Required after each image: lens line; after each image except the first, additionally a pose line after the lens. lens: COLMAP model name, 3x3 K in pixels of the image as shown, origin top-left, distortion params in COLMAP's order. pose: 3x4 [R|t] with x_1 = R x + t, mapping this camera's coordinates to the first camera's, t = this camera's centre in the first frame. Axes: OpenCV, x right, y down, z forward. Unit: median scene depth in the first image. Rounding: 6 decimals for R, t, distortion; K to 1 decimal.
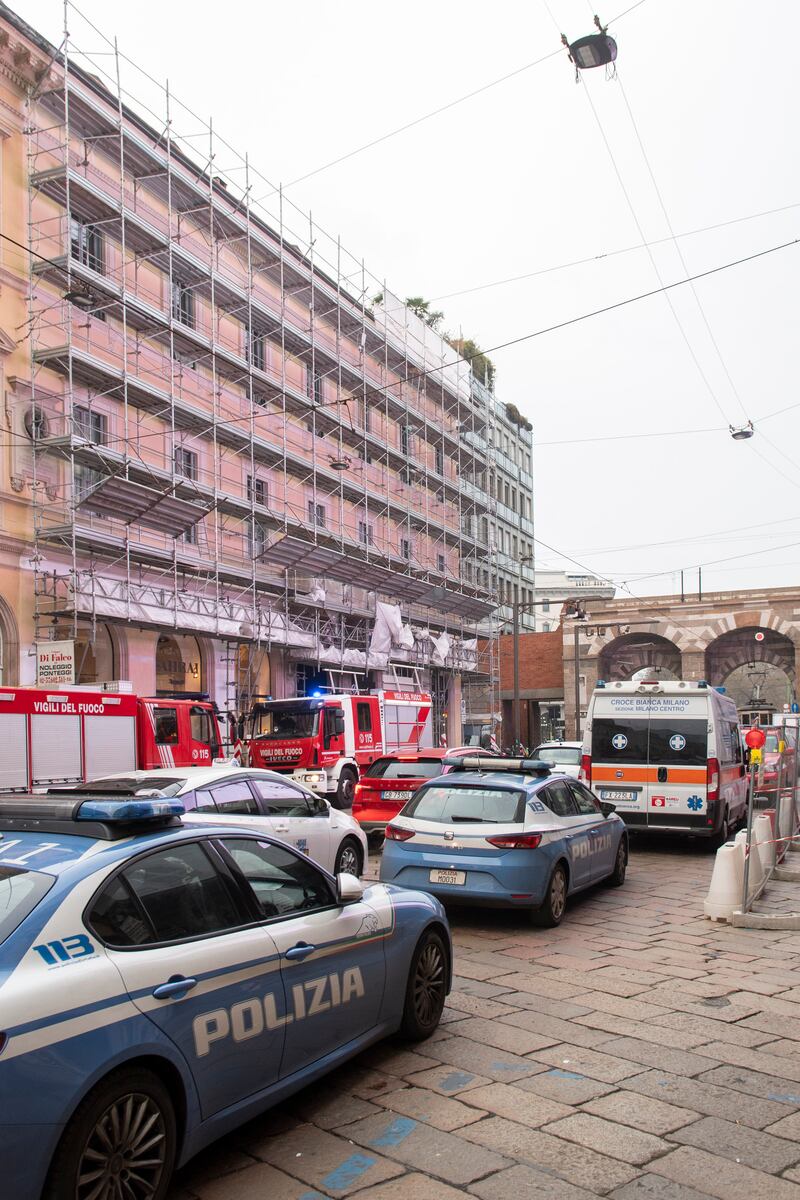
lens RADIAL K [[1014.4, 0, 484.4], [0, 1014.4, 726.1], [0, 0, 1]] dist [0.006087, 0.002302]
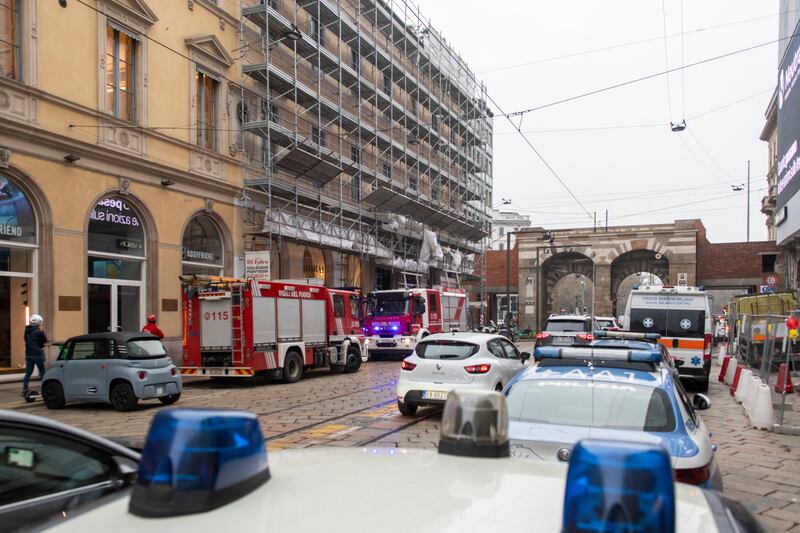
lens RADIAL K [[659.6, 0, 432.0], [0, 659.6, 337.2], [0, 0, 1]] dist [0.014694, -0.005982]
pose [[0.999762, 0.021707, 0.002394, -0.123569], [-0.021790, 0.998834, 0.043085, 0.000312], [-0.001456, -0.043127, 0.999069, -0.038894]]
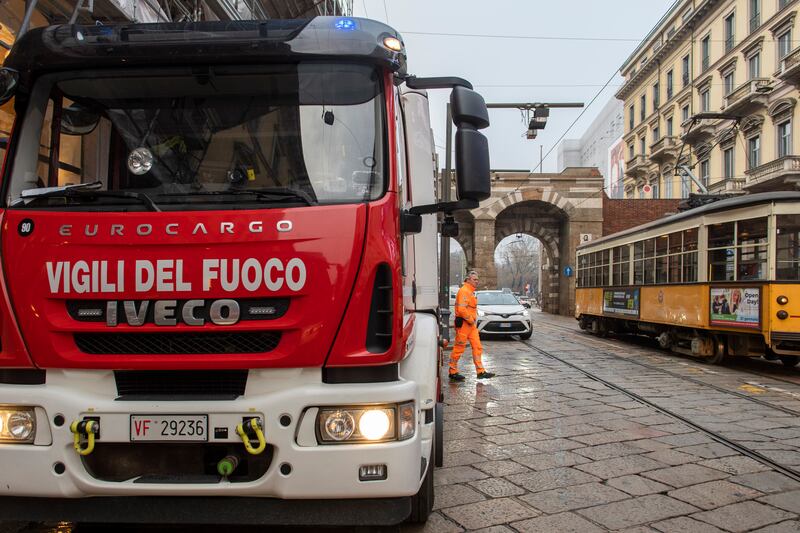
lens RADIAL K [[594.3, 0, 400.3], [0, 594.3, 292.6], [0, 0, 1]] dist [0.002629, 0.000663]
pose [[0.953163, 0.032197, 0.300737, -0.184511], [-0.034316, 0.999409, 0.001763, 0.025672], [-0.300503, -0.012000, 0.953705, 0.843720]]
